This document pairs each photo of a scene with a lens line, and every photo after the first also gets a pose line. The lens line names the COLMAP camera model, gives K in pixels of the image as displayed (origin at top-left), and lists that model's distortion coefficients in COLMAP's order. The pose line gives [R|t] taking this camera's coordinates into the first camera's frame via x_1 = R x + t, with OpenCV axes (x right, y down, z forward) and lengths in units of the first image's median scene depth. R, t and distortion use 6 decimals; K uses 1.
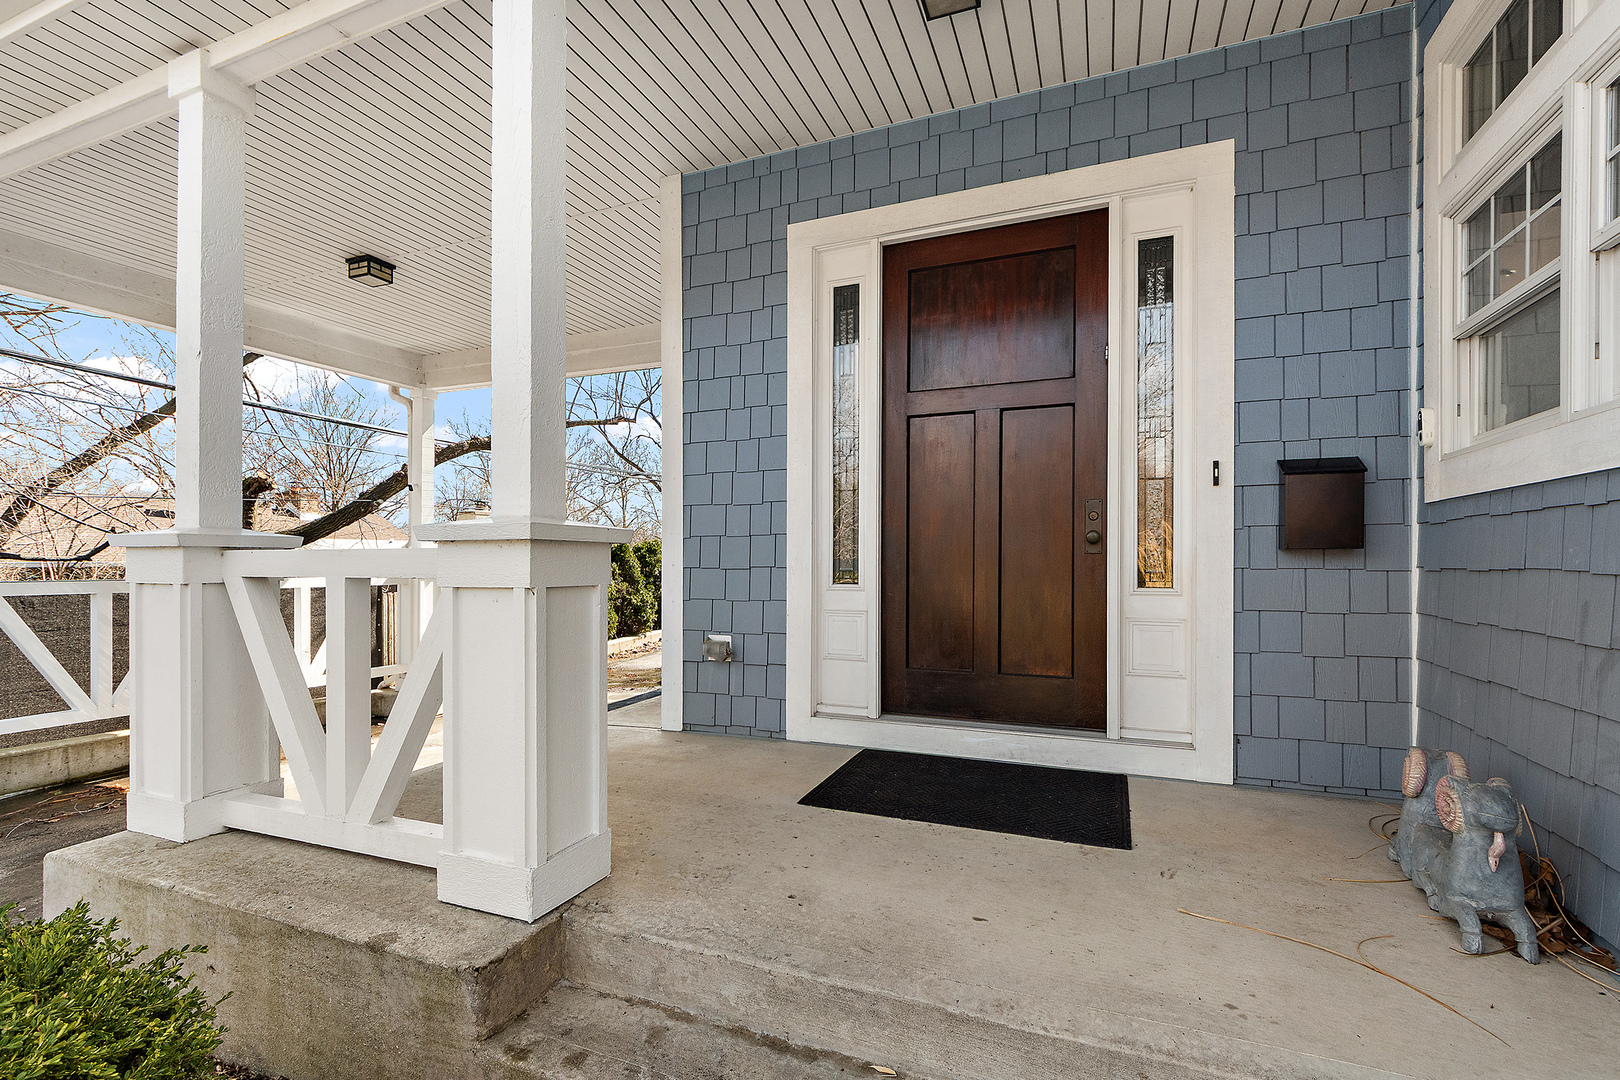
lens RADIAL K [[731.6, 0, 810.0], [0, 731.6, 540.0], [0, 0, 1]] dist [-0.000593, -0.000084]
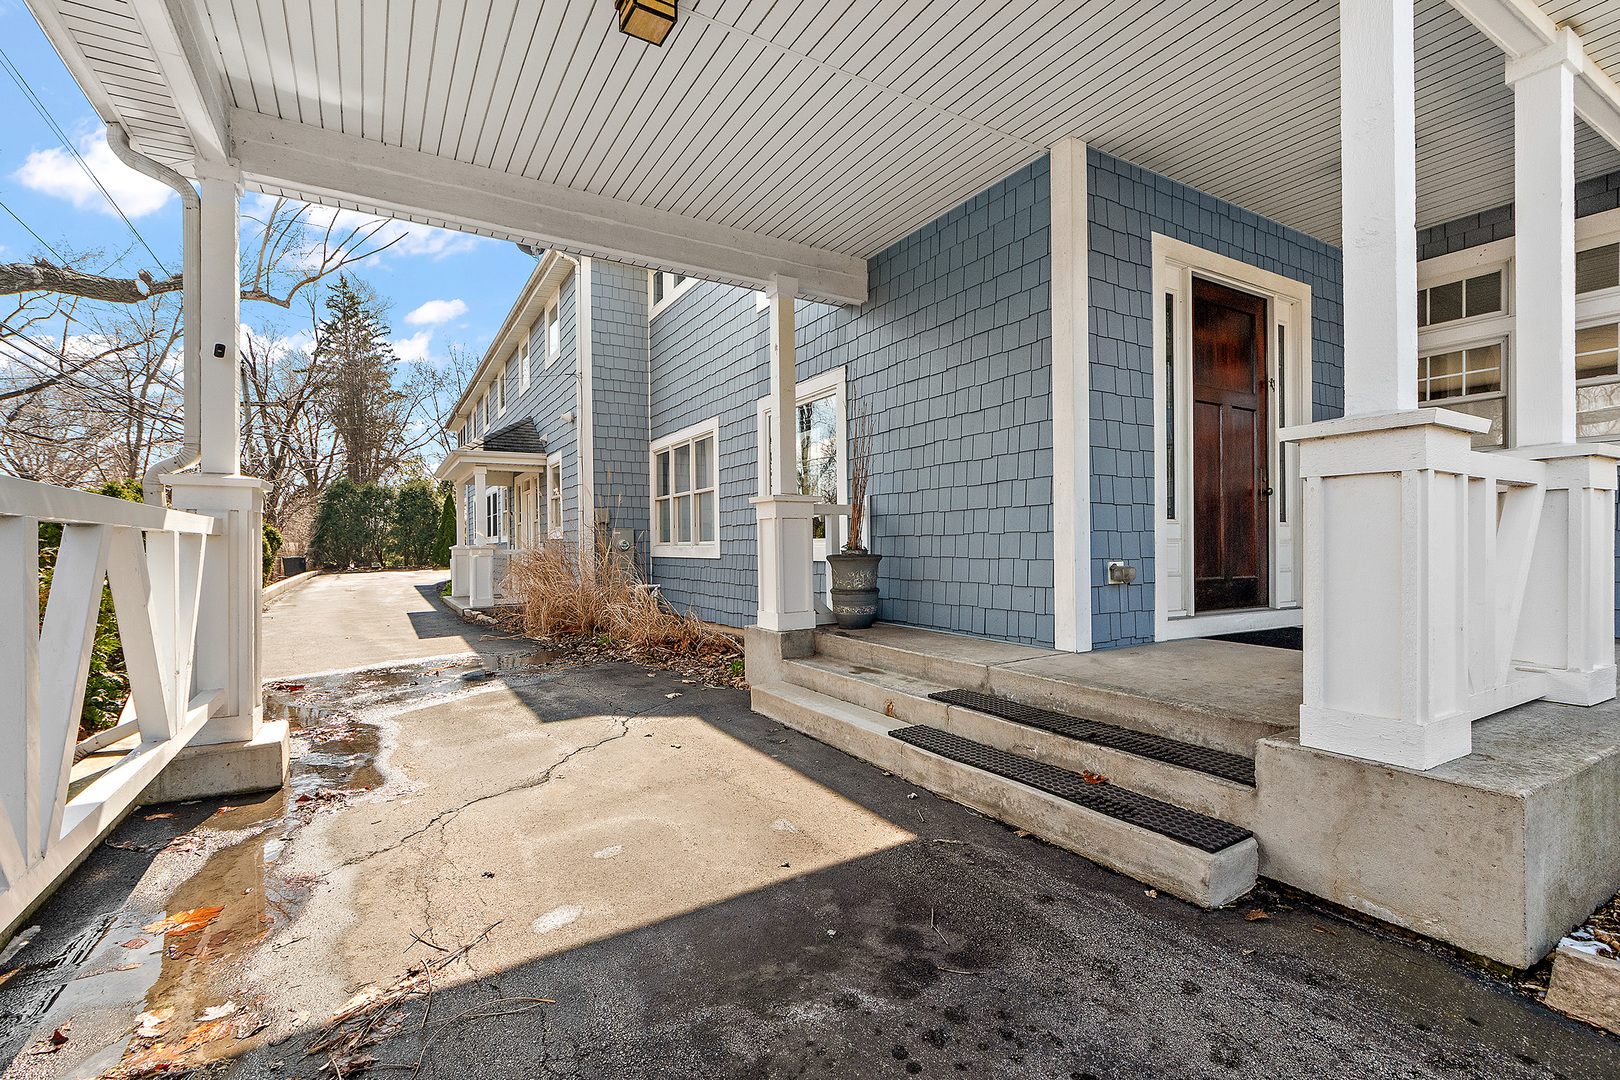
lens RADIAL K [[731.6, 0, 810.0], [0, 731.6, 540.0], [0, 0, 1]] dist [-0.000593, -0.000084]
pose [[0.599784, 0.011366, 0.800081, -1.376435], [-0.012622, 0.999909, -0.004742, 0.110779], [-0.800062, -0.007254, 0.599873, 0.713976]]
